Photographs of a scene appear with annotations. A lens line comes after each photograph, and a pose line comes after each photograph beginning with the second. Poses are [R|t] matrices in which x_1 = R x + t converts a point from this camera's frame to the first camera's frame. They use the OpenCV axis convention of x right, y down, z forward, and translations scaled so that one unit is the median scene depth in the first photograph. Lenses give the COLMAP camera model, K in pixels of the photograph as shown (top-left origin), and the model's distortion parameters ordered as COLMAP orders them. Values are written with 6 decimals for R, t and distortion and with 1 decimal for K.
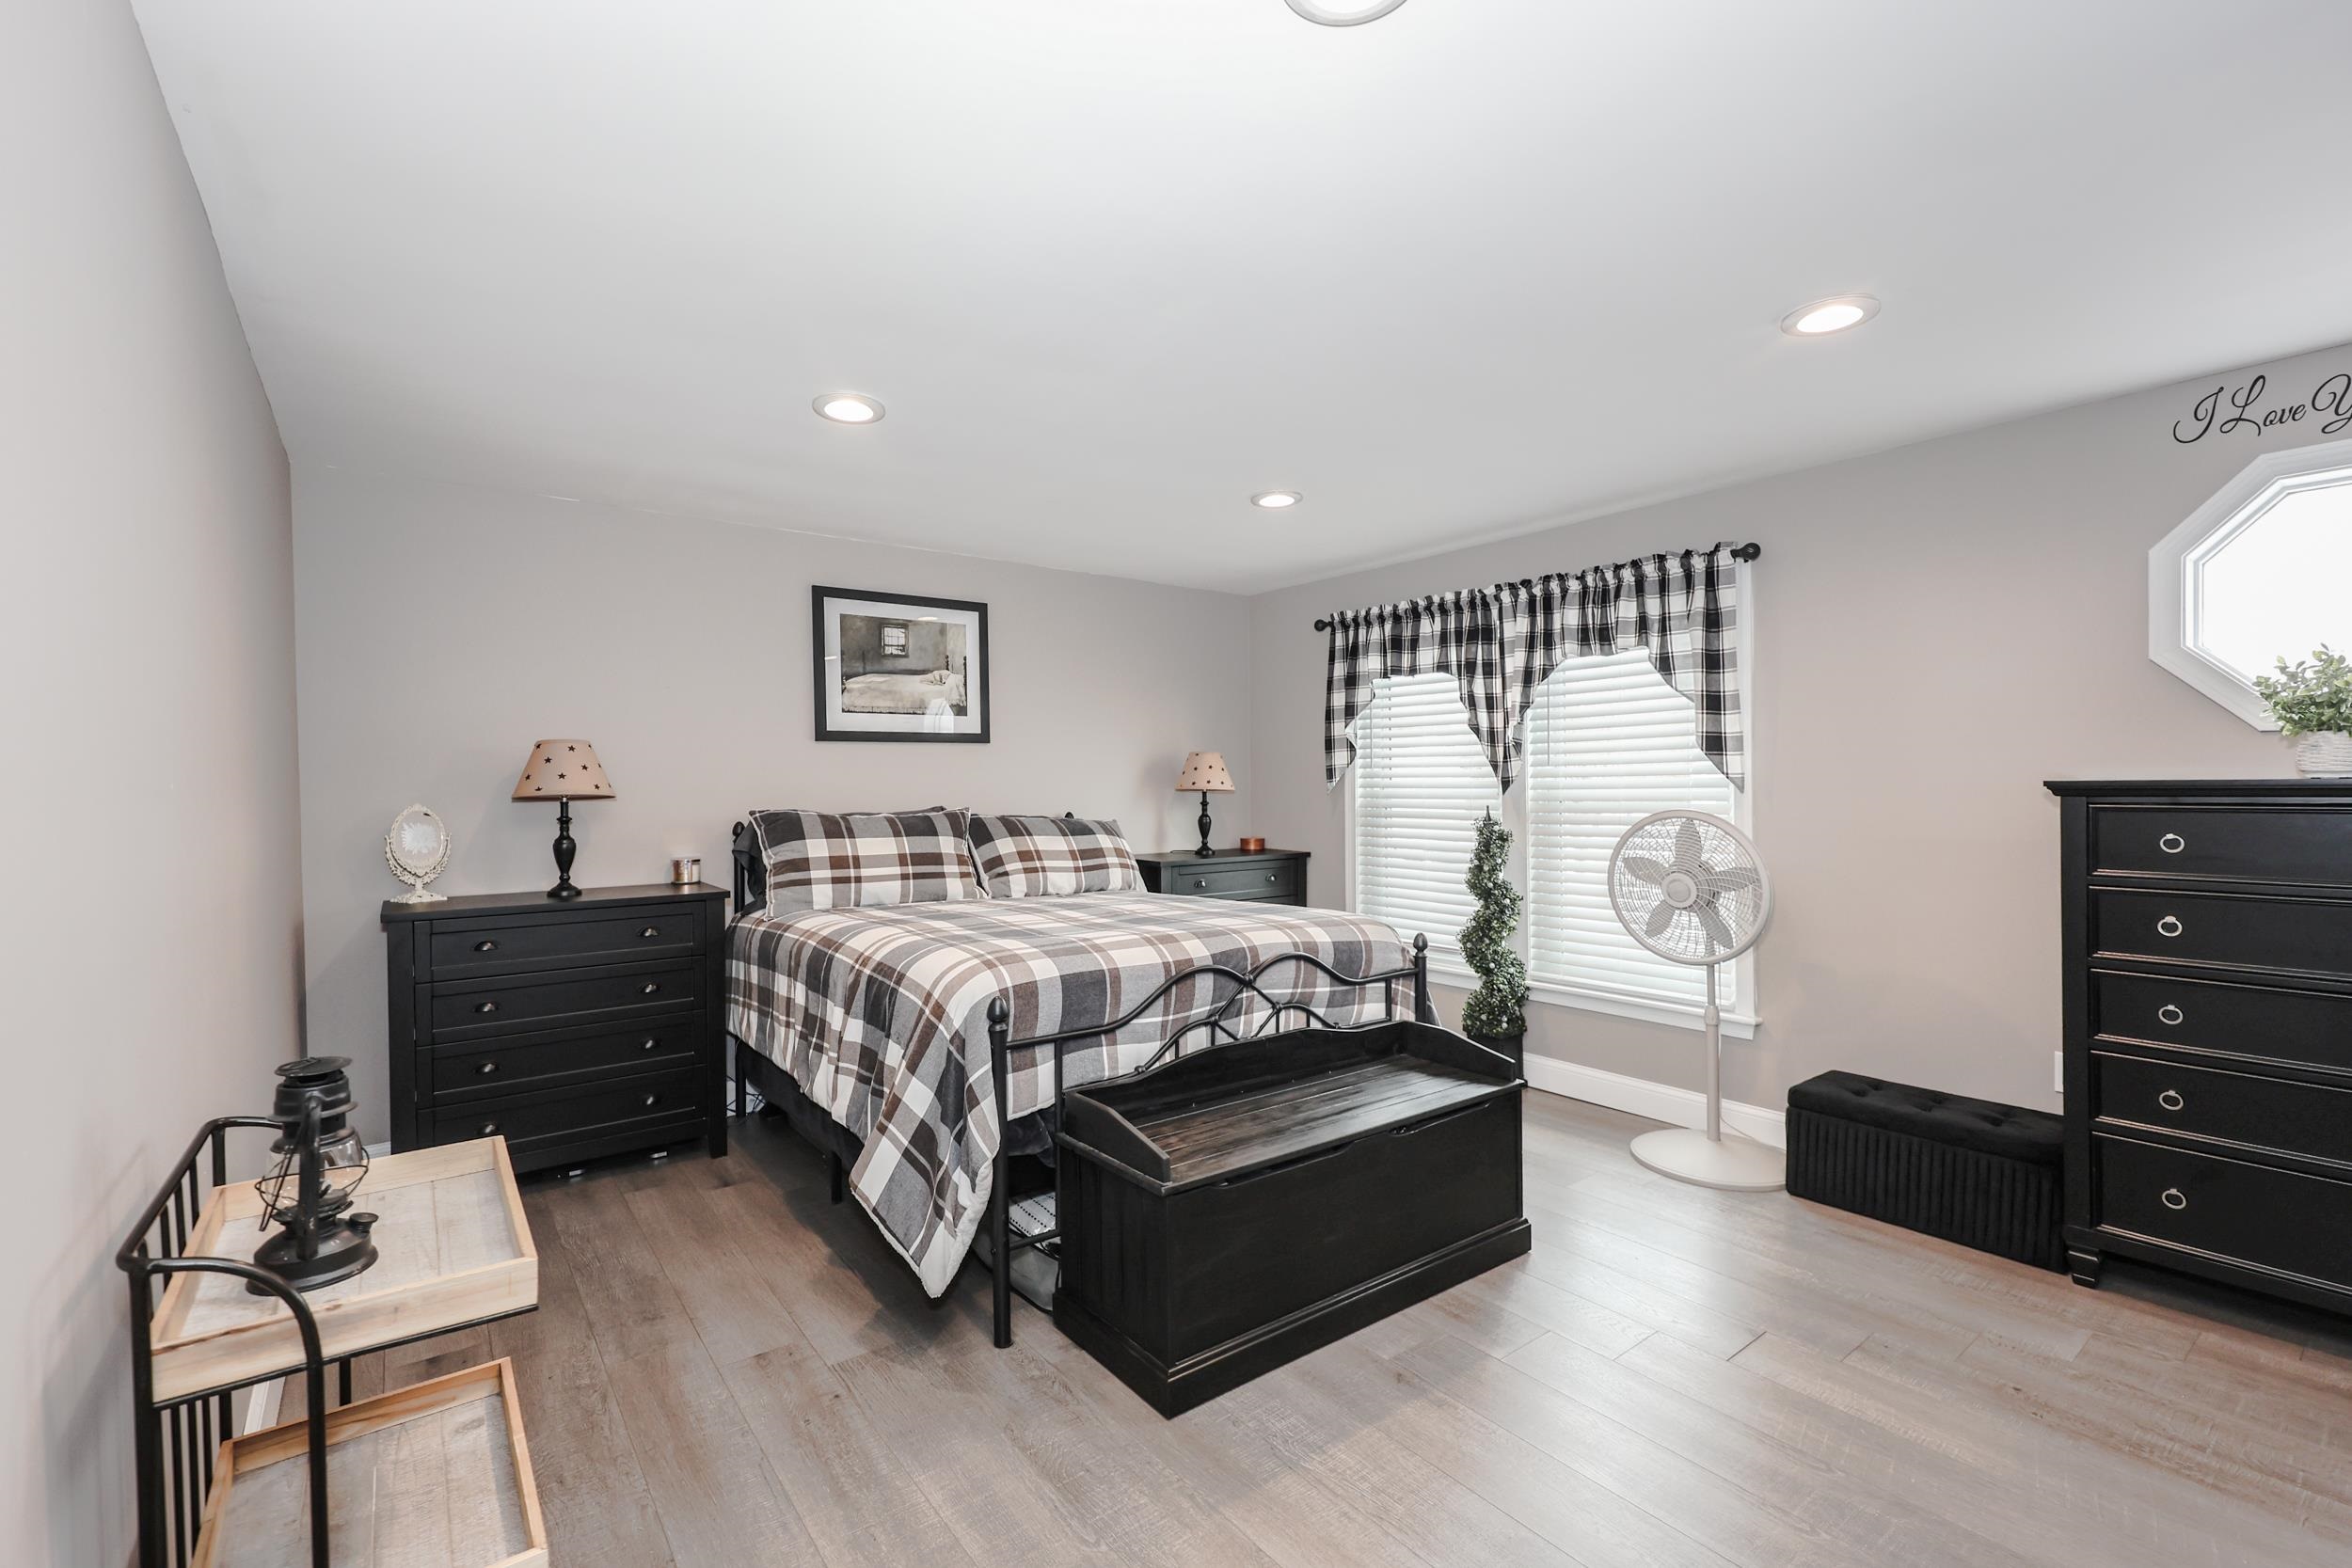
lens RADIAL K [[1023.5, 0, 1176.0], [0, 1023.5, 784.0], [0, 0, 1]] dist [-0.000451, -0.000188]
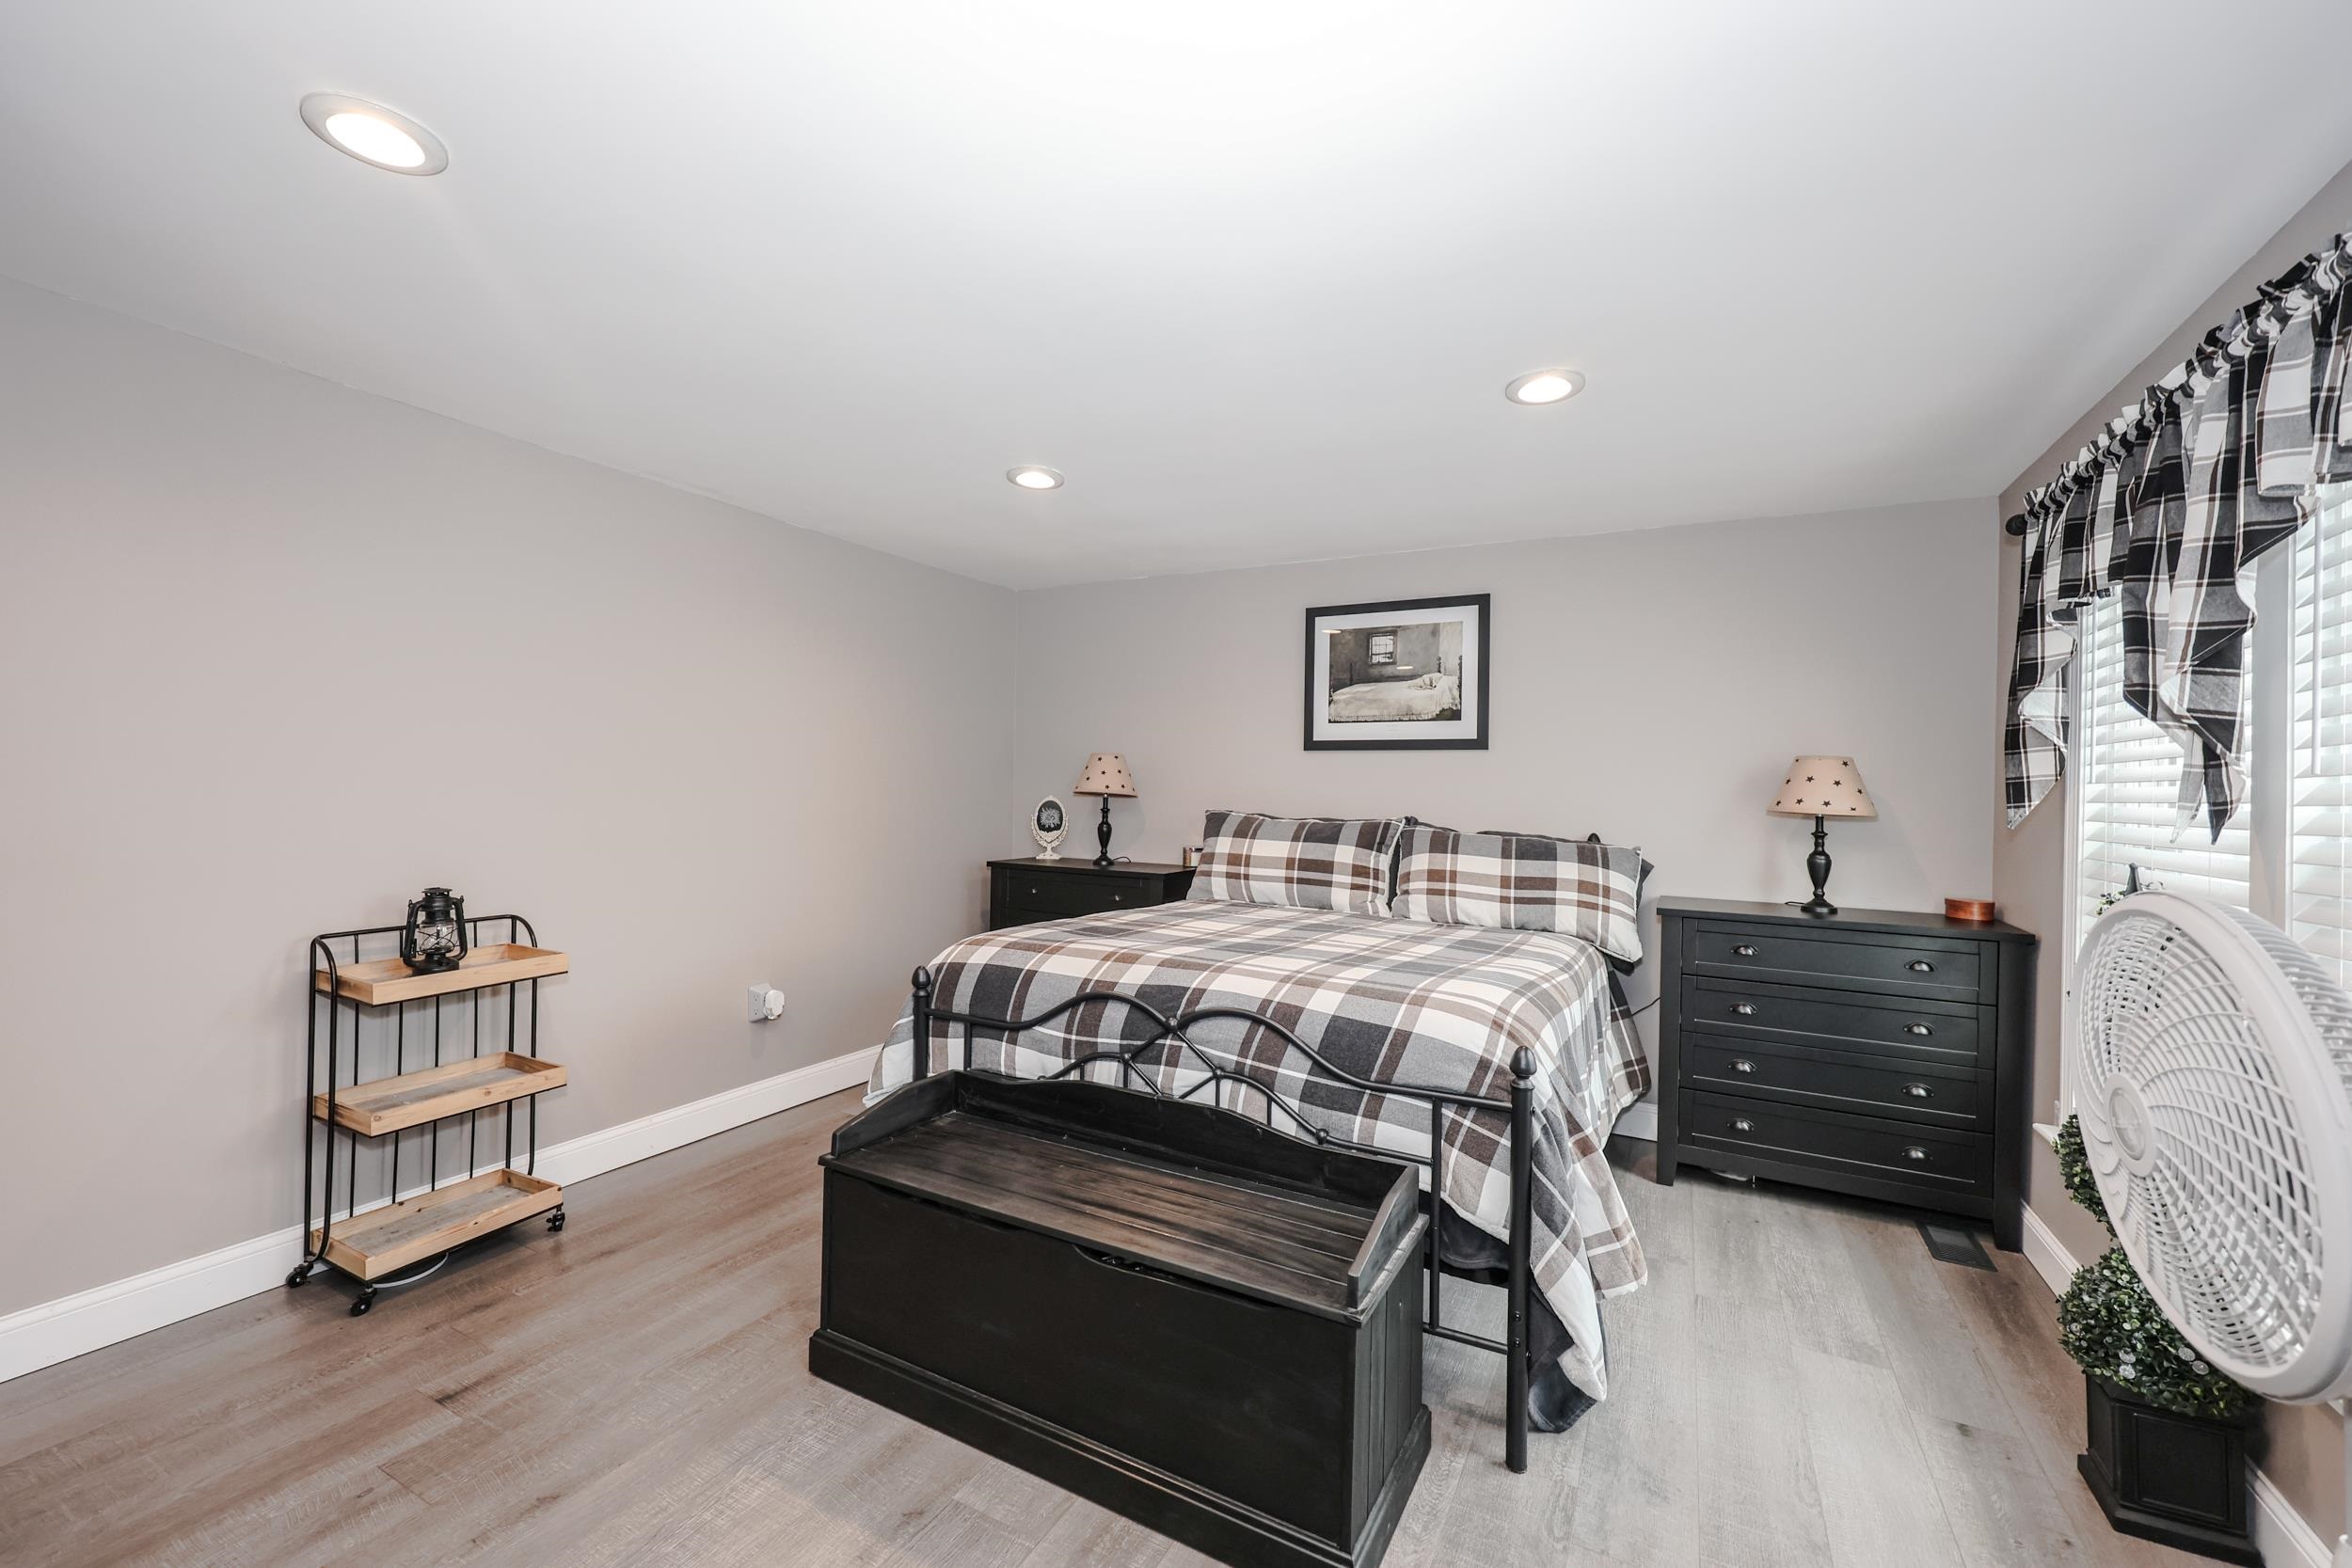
lens RADIAL K [[959.6, 0, 1171.4], [0, 959.6, 786.3], [0, 0, 1]] dist [0.000916, 0.000059]
pose [[0.422955, 0.014288, -0.906038, 0.562667], [-0.028694, 0.999585, 0.002368, -0.002730], [0.905696, 0.024996, 0.423189, 0.485551]]
